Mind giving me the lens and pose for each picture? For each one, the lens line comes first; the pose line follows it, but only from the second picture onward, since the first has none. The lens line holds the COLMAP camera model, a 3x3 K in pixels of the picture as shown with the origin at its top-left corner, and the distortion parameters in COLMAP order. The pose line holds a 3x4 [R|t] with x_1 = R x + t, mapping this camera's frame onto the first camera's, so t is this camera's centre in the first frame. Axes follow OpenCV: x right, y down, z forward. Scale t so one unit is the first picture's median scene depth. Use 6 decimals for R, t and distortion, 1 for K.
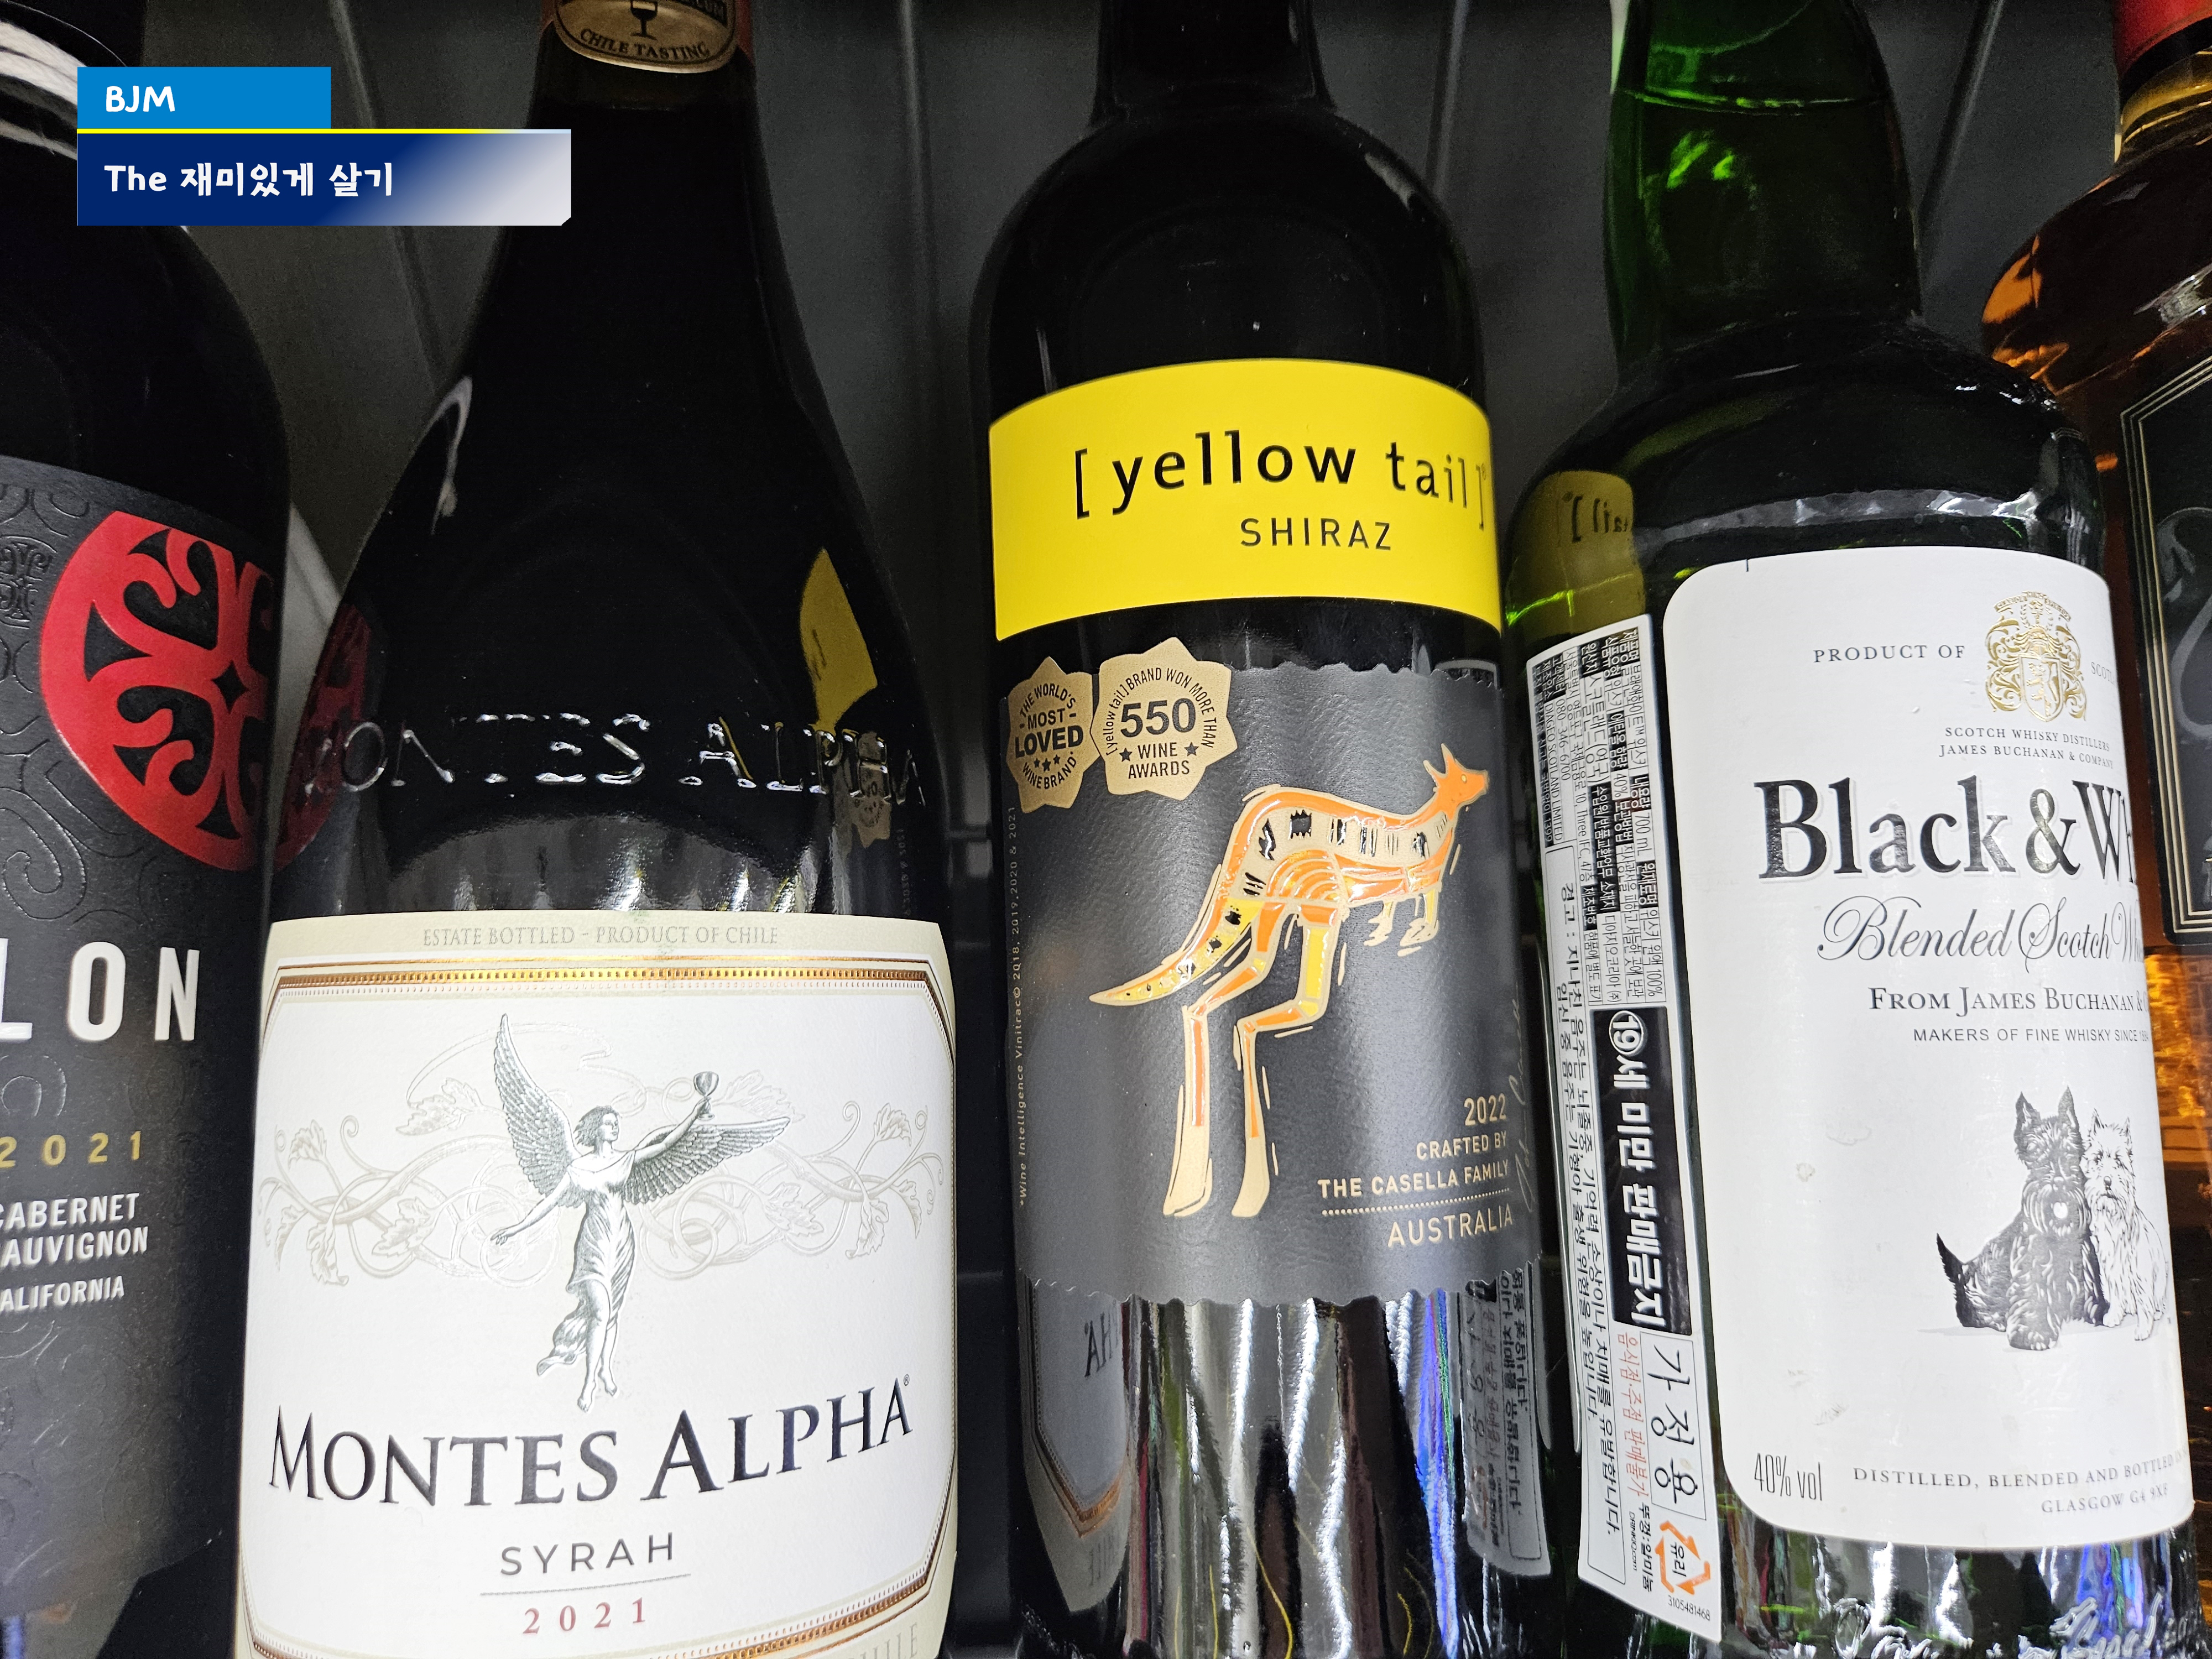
lens RADIAL K [[1511.7, 0, 1123.7], [0, 1511.7, 810.9], [0, 0, 1]] dist [-0.012251, -0.006358]
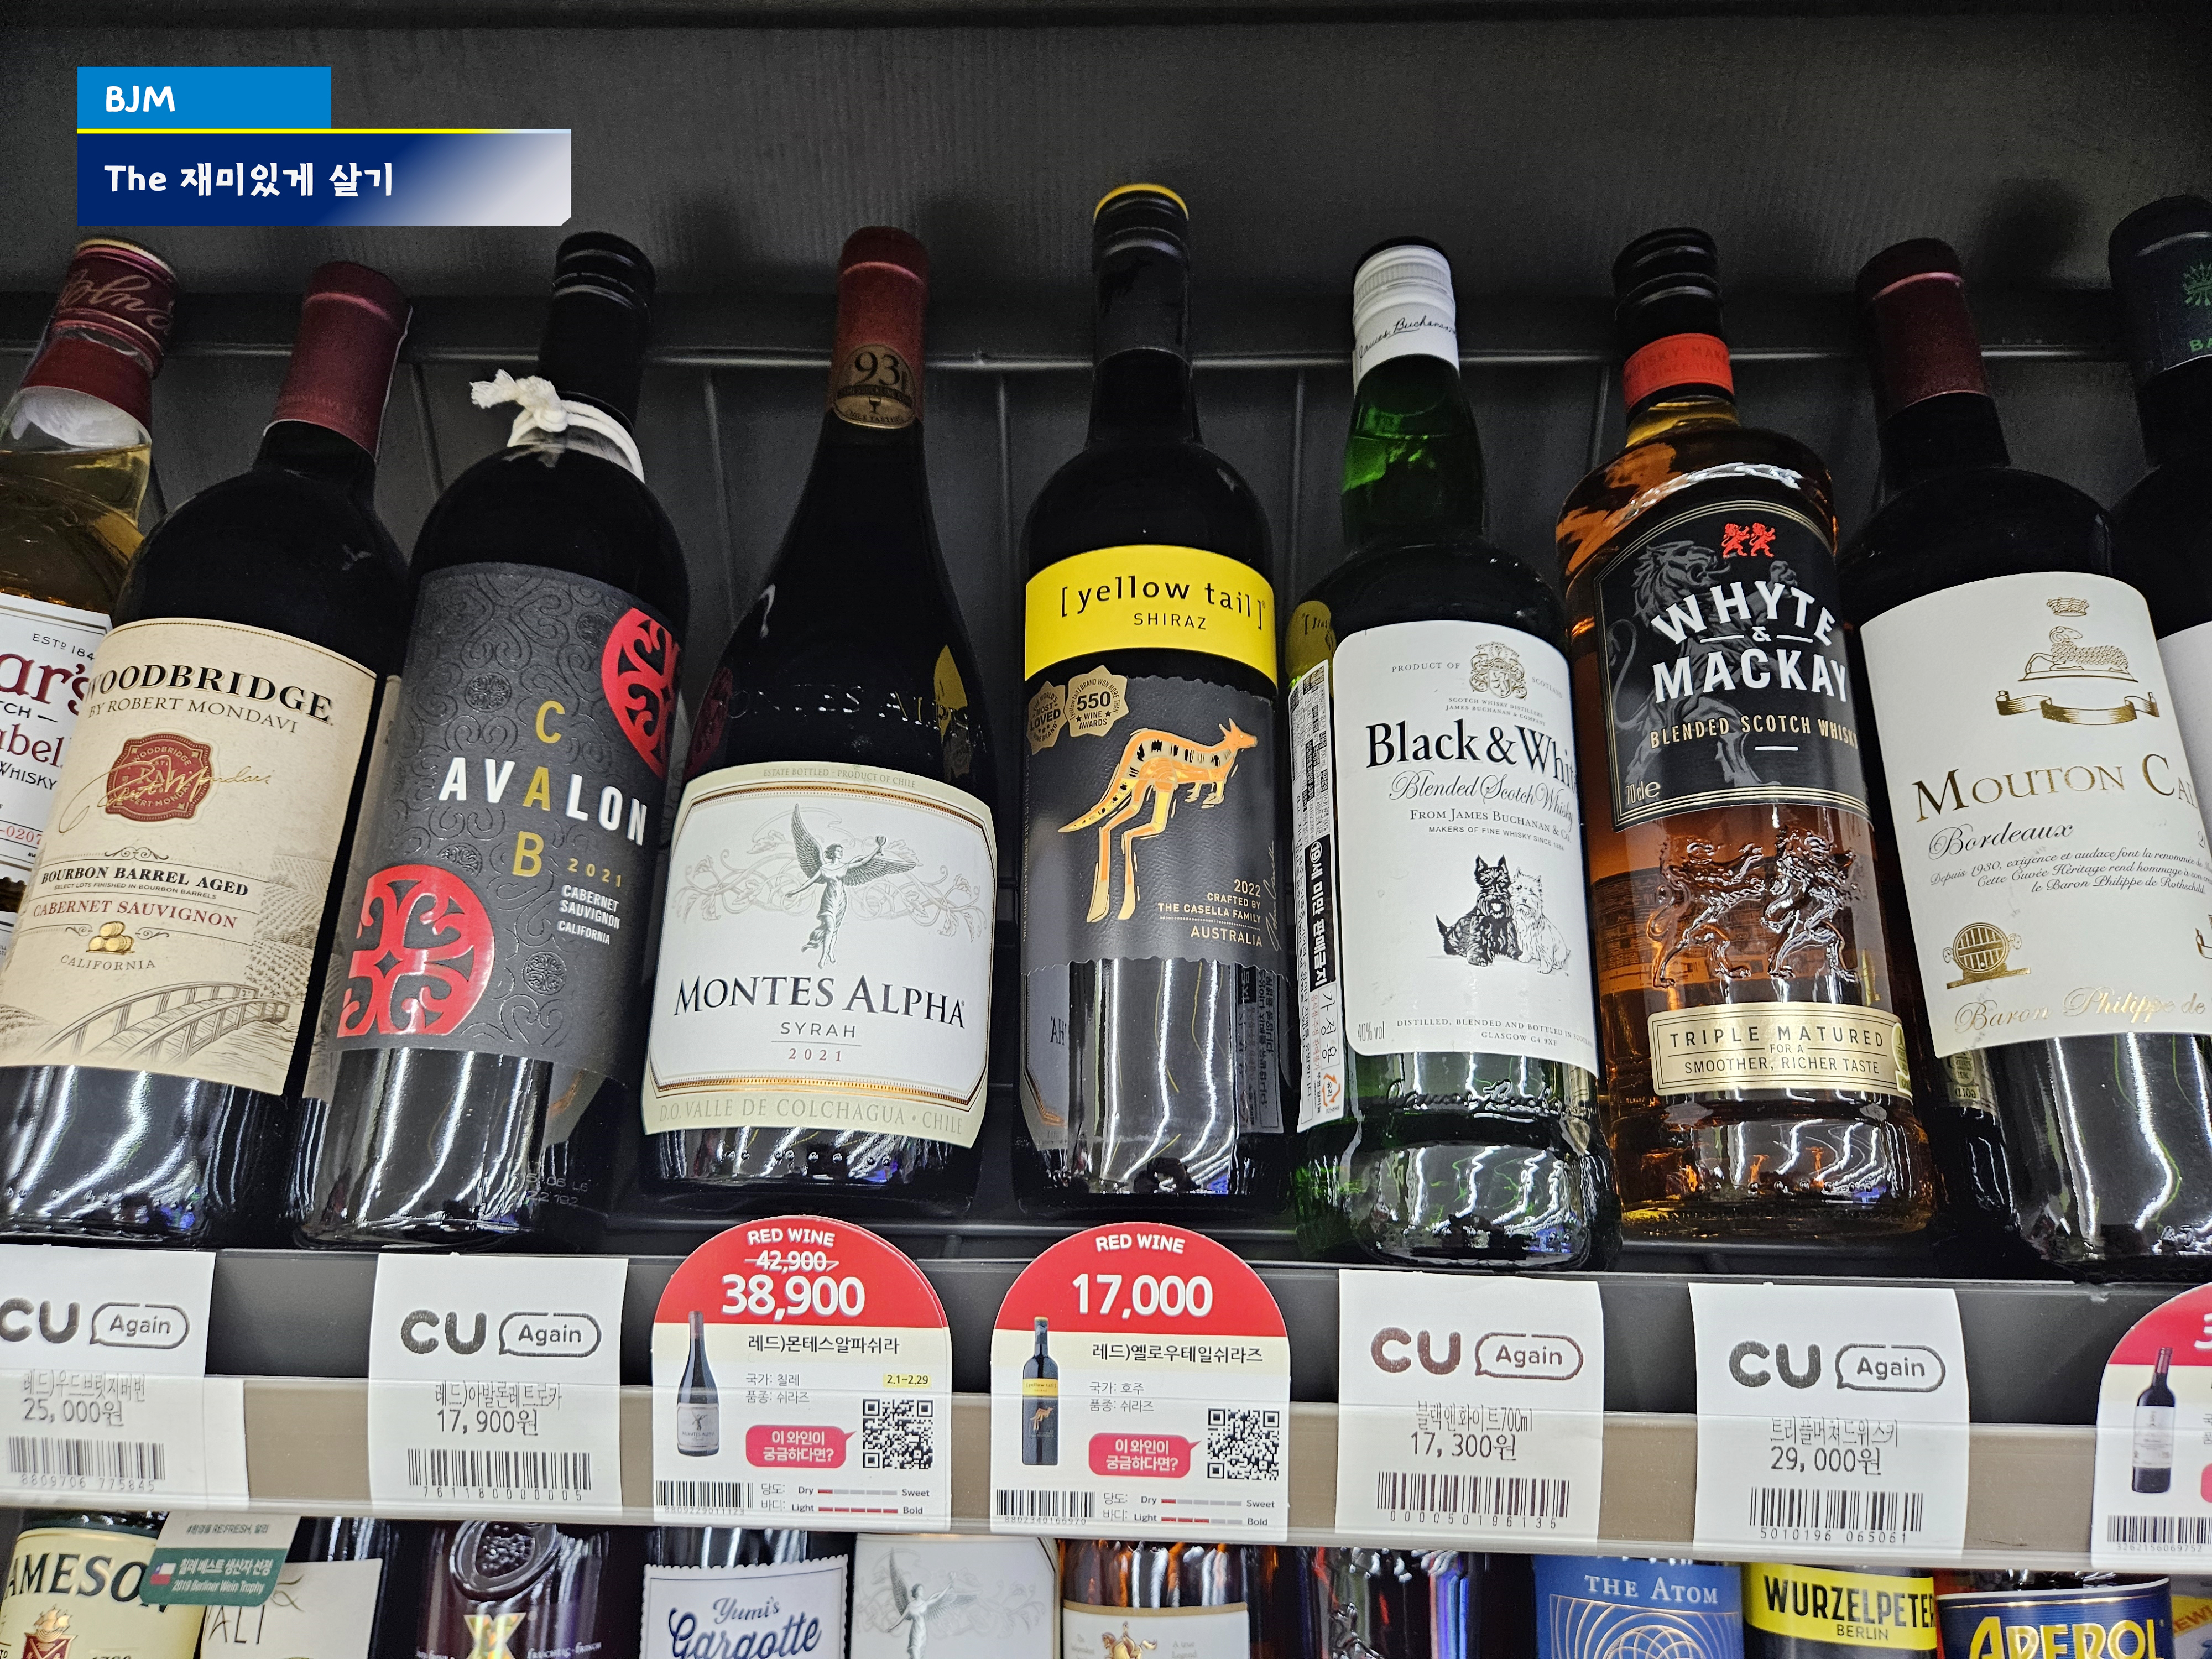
lens RADIAL K [[1511.7, 0, 1097.0], [0, 1511.7, 838.6], [0, 0, 1]] dist [-0.012251, -0.006358]
pose [[0.996161, 0.015617, -0.086131, 0.221246], [-0.033123, 0.978043, -0.205756, 0.587450], [0.081026, 0.207819, 0.974806, -1.088071]]
